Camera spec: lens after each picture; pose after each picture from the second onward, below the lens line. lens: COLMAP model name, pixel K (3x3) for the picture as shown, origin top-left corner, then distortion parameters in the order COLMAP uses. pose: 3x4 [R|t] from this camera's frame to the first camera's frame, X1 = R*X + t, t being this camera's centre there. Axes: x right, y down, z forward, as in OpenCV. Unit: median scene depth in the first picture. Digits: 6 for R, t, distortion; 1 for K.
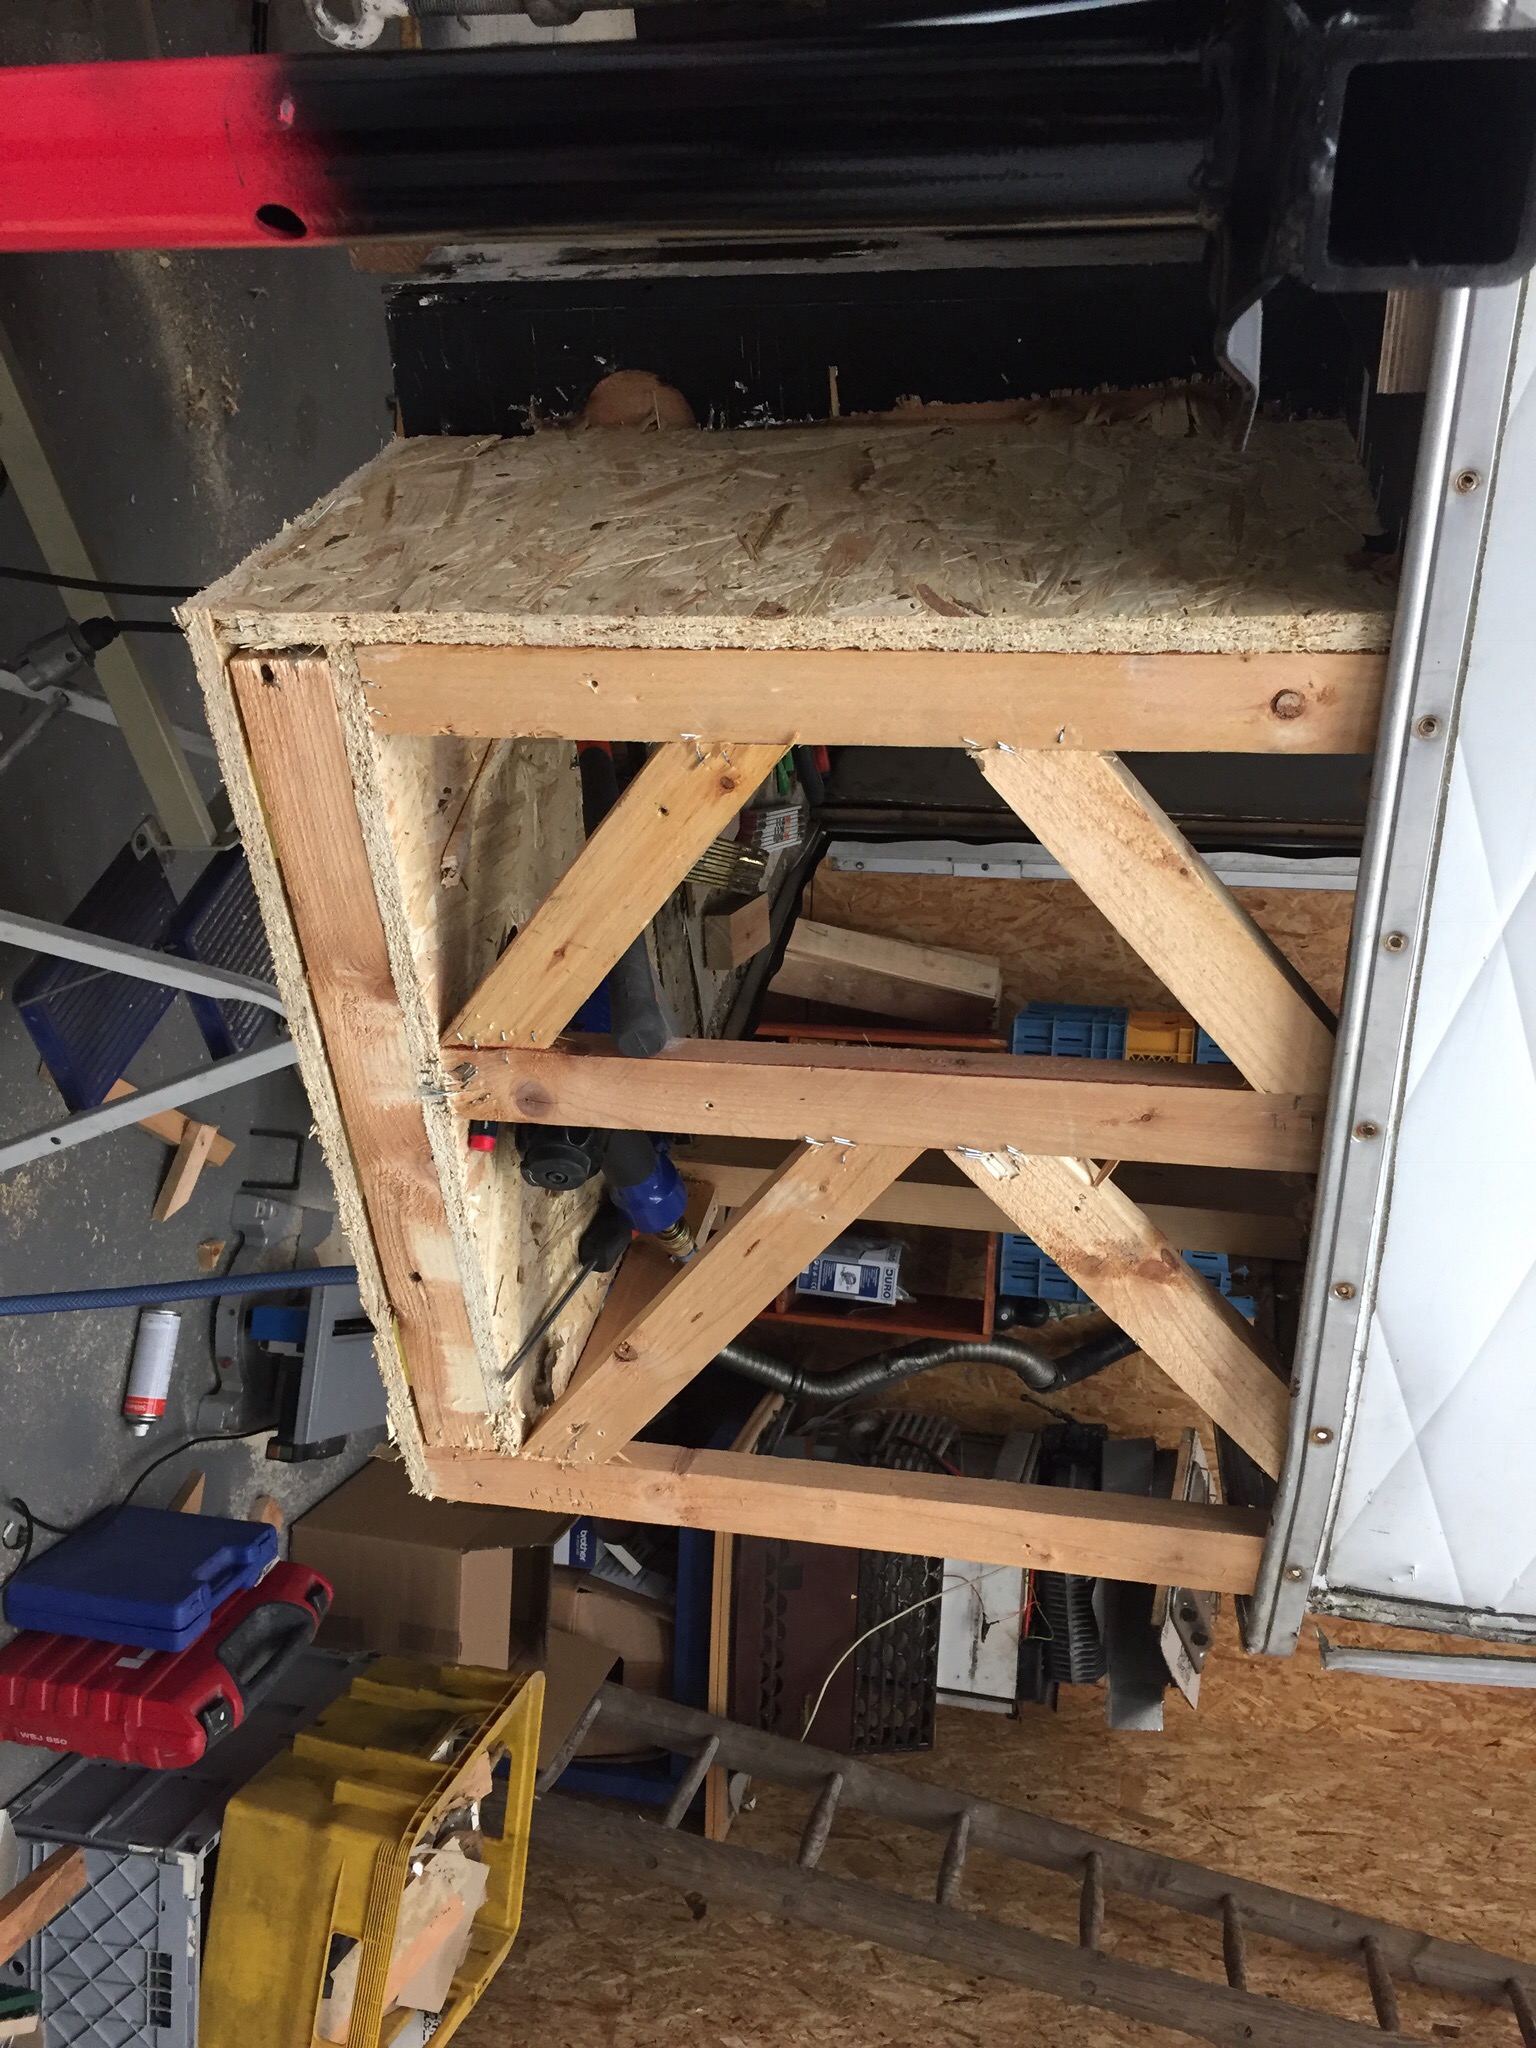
lens RADIAL K [[1827.5, 0, 766.5], [0, 1827.5, 1027.7], [0, 0, 1]] dist [0.110002, -0.169947]
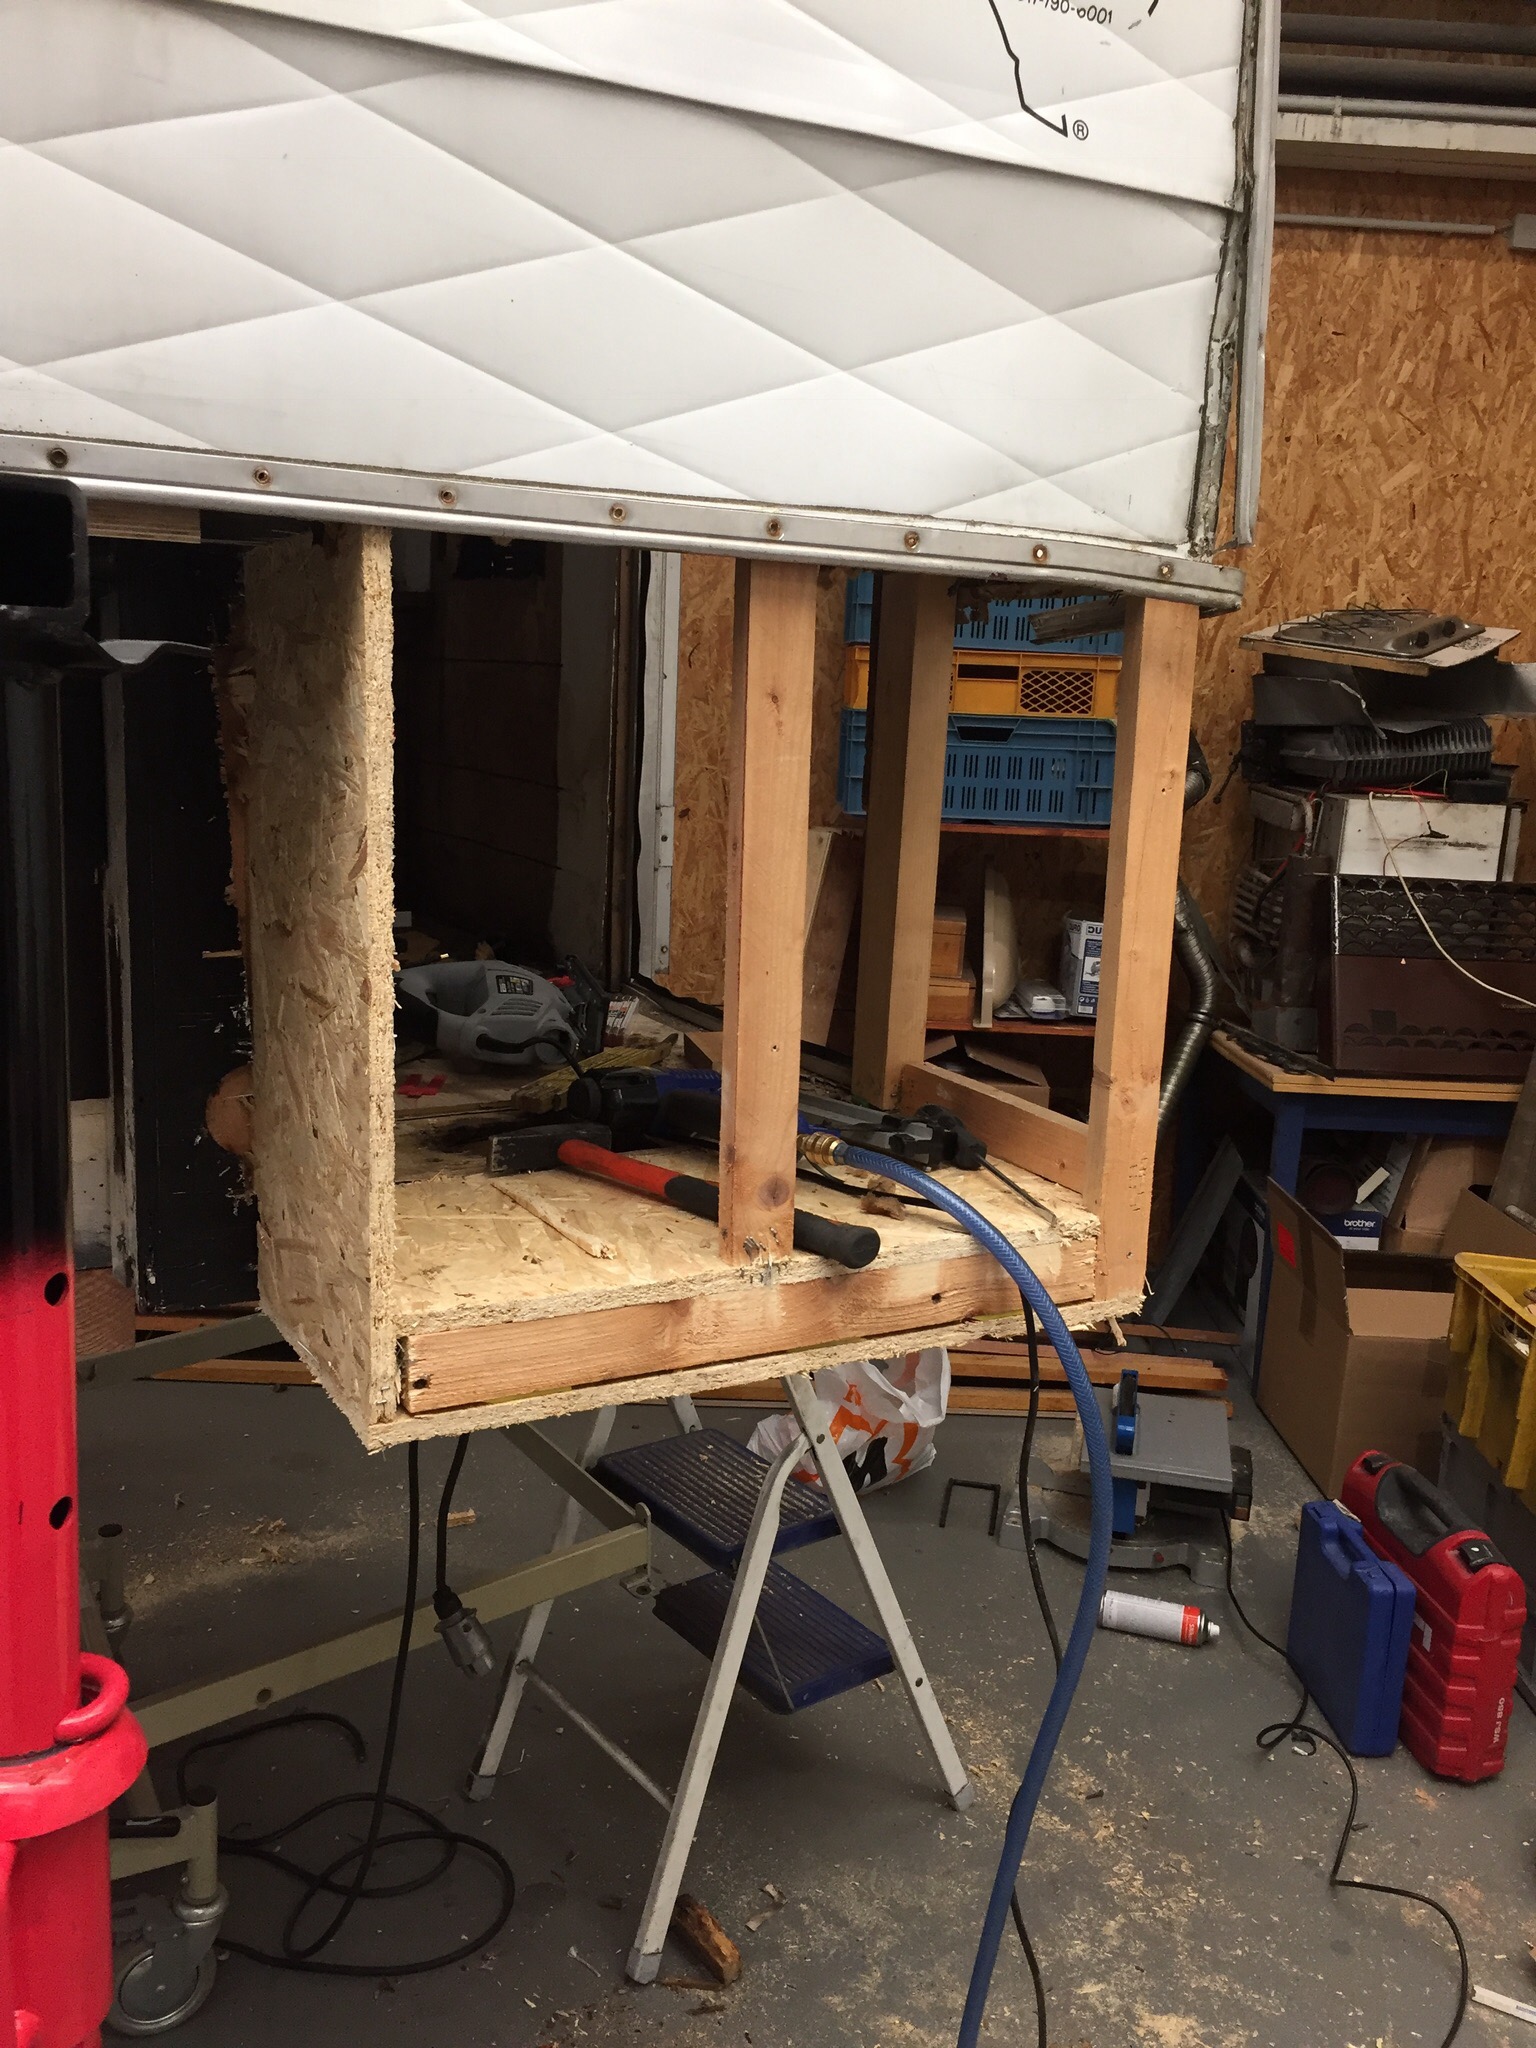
lens RADIAL K [[1827.5, 0, 766.5], [0, 1827.5, 1027.7], [0, 0, 1]] dist [0.110002, -0.169947]
pose [[-0.000459, -0.999779, 0.021028, -0.039610], [0.996525, -0.002209, -0.083264, 0.129087], [0.083292, 0.020916, 0.996306, -0.219646]]
